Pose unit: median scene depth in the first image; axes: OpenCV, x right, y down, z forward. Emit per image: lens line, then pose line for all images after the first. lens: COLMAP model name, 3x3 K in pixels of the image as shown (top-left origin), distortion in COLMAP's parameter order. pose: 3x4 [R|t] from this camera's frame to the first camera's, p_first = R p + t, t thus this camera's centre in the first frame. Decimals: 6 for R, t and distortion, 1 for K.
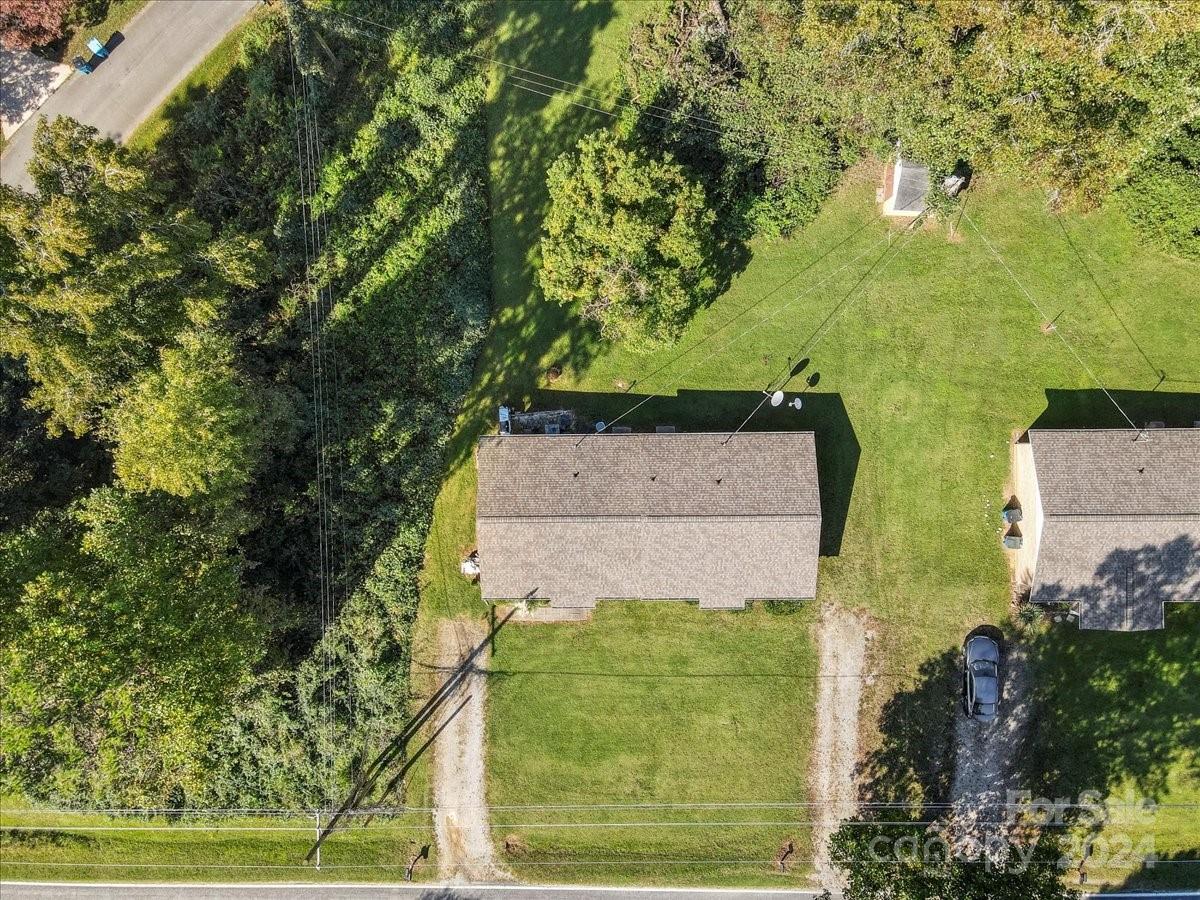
lens RADIAL K [[881.3, 0, 581.6], [0, 881.3, 461.1], [0, 0, 1]] dist [0.009905, 0.001737]
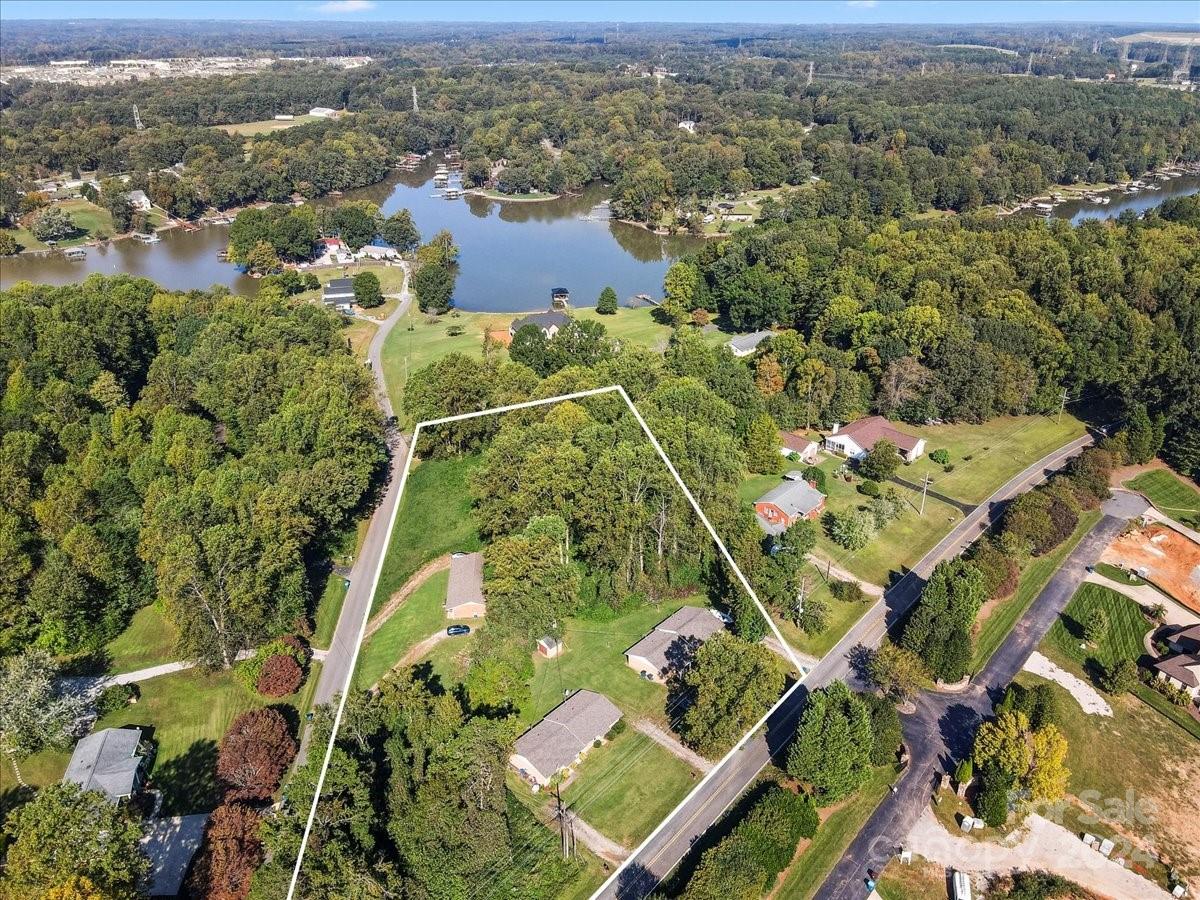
lens RADIAL K [[881.3, 0, 593.5], [0, 881.3, 453.6], [0, 0, 1]] dist [0.009905, 0.001737]
pose [[0.667202, -0.302298, 0.680777, -1.506489], [0.744674, 0.292027, -0.600151, 1.544754], [-0.017381, 0.907379, 0.419954, -1.023712]]
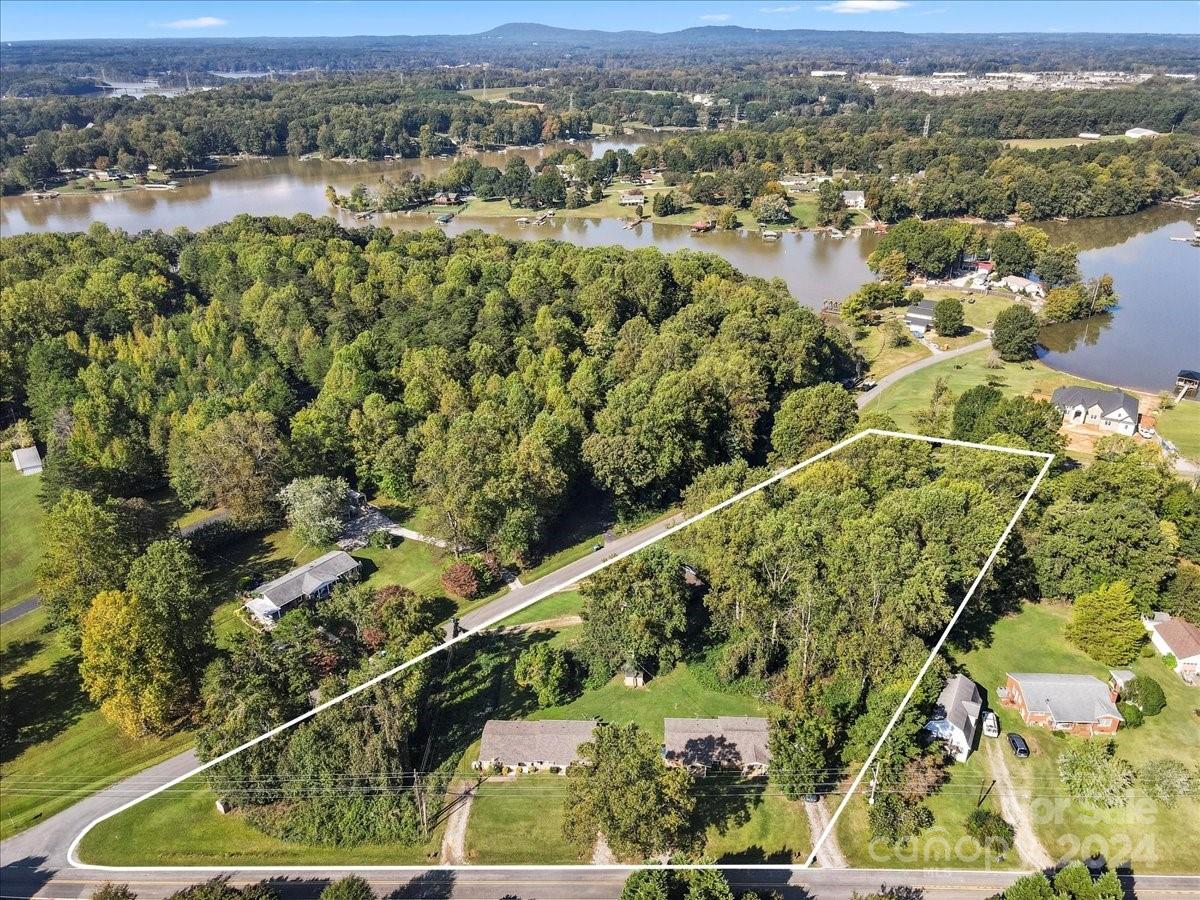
lens RADIAL K [[881.3, 0, 601.1], [0, 881.3, 448.5], [0, 0, 1]] dist [0.009905, 0.001737]
pose [[0.998867, 0.038263, -0.028290, 0.308036], [-0.041781, 0.420637, -0.906267, 2.186501], [-0.022776, 0.906422, 0.421759, -1.064508]]
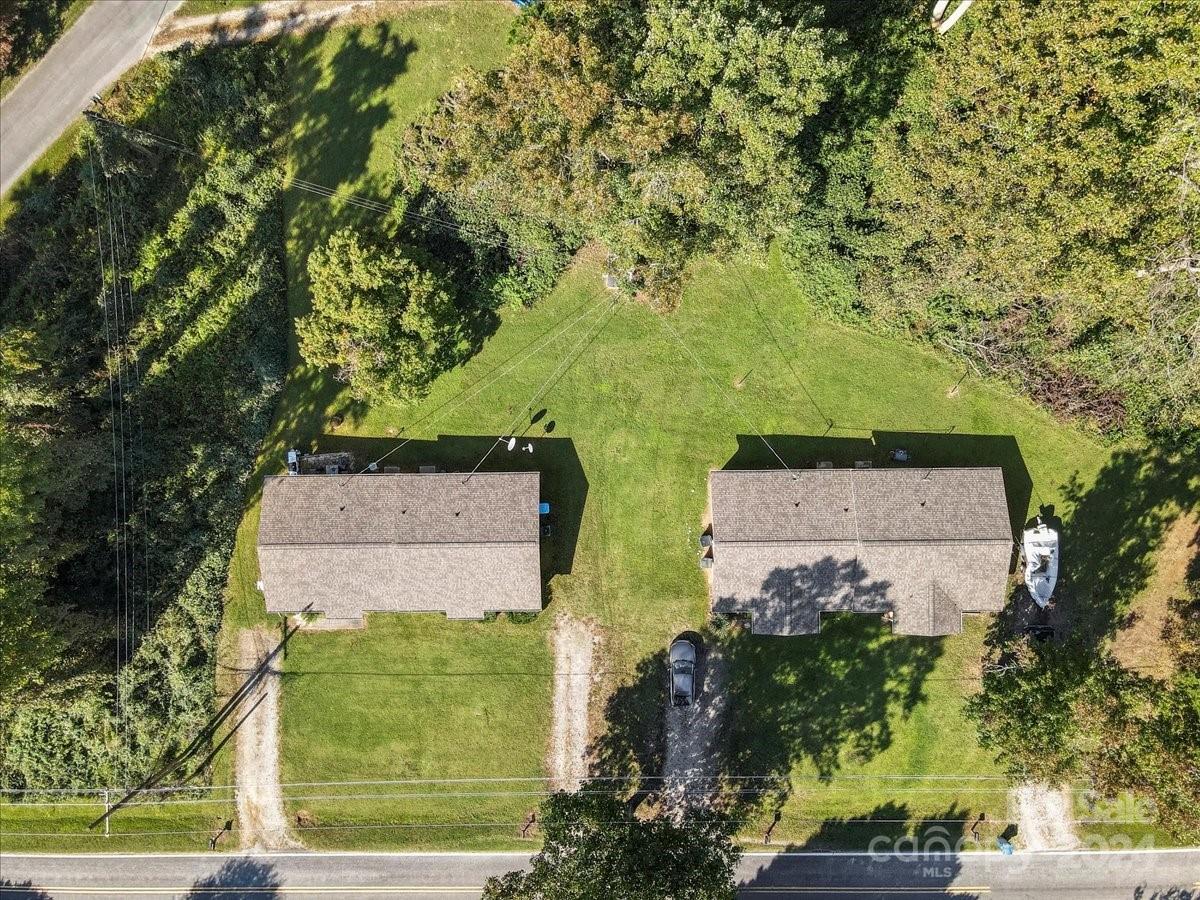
lens RADIAL K [[881.3, 0, 589.6], [0, 881.3, 459.6], [0, 0, 1]] dist [0.009905, 0.001737]
pose [[0.999896, -0.004955, 0.013563, 0.296473], [0.004923, 0.999985, 0.002396, -0.049611], [-0.013575, -0.002329, 0.999905, -0.194277]]
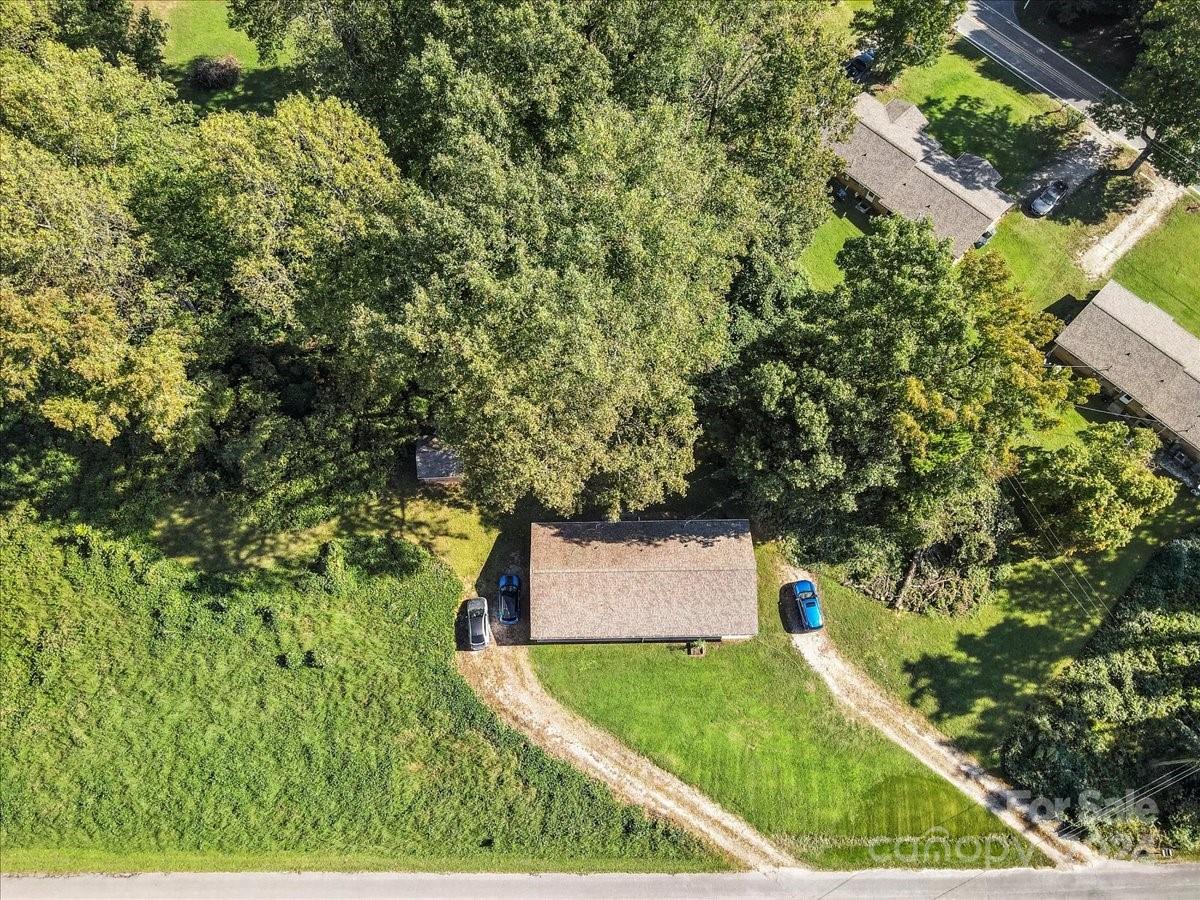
lens RADIAL K [[881.3, 0, 596.3], [0, 881.3, 446.9], [0, 0, 1]] dist [0.009905, 0.001737]
pose [[-0.699234, -0.652409, 0.292292, 0.234894], [0.714635, -0.648874, 0.261265, -1.129499], [0.019210, 0.391568, 0.919949, -0.424434]]
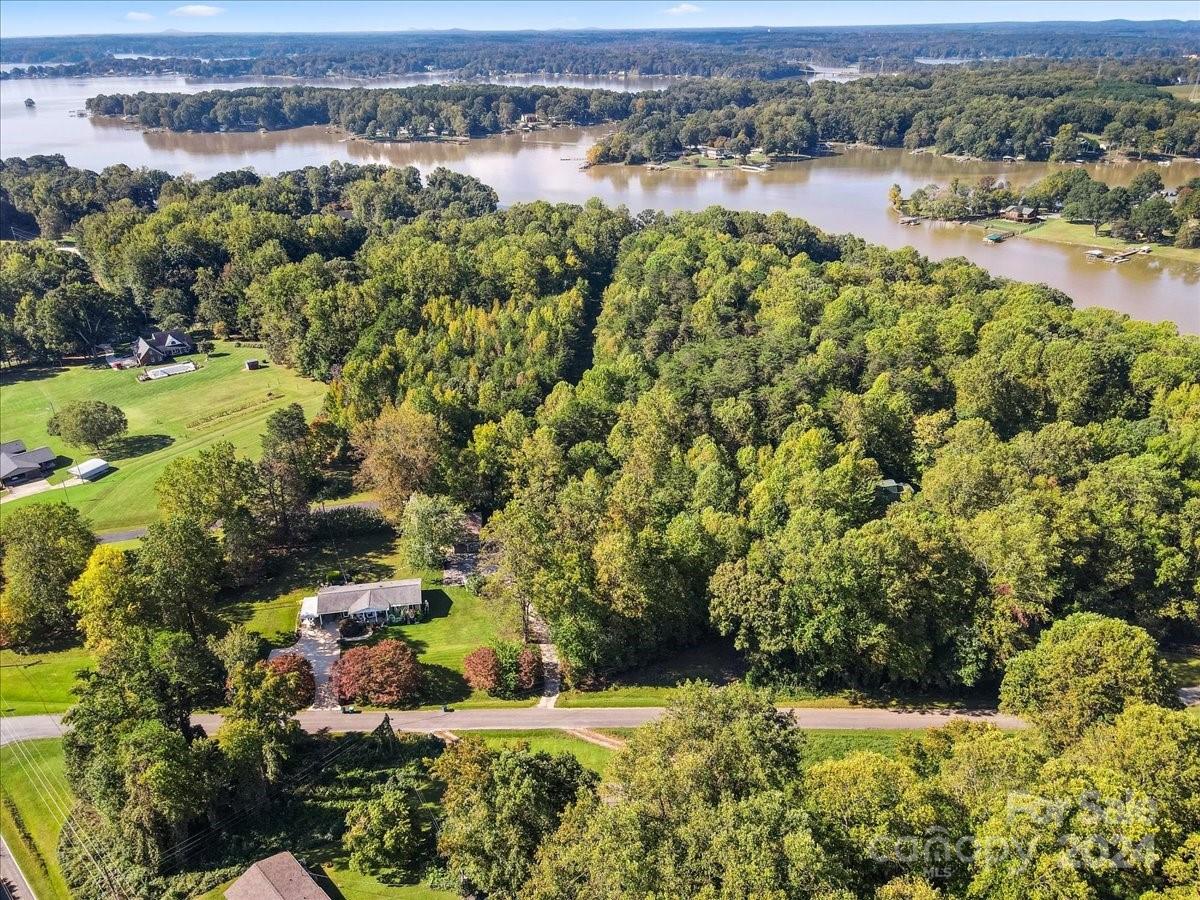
lens RADIAL K [[881.3, 0, 591.4], [0, 881.3, 449.4], [0, 0, 1]] dist [0.009905, 0.001737]
pose [[0.709077, 0.321900, -0.627368, 1.628778], [-0.705045, 0.309718, -0.637955, 0.582964], [-0.011050, 0.894682, 0.446568, -1.095658]]
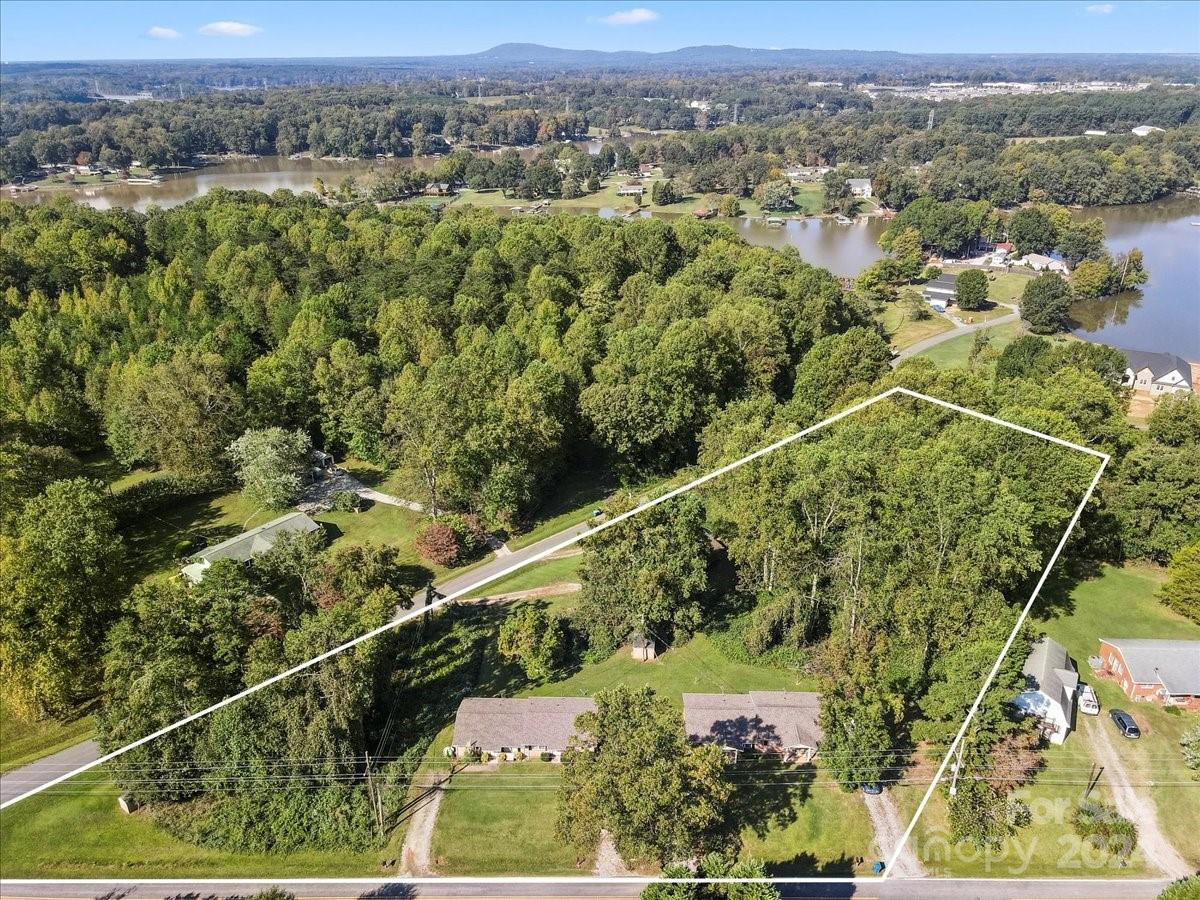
lens RADIAL K [[881.3, 0, 600.7], [0, 881.3, 448.8], [0, 0, 1]] dist [0.009905, 0.001737]
pose [[0.999065, 0.034399, -0.026194, 0.289328], [-0.037834, 0.402303, -0.914724, 1.823621], [-0.020927, 0.914860, 0.403228, -0.590967]]
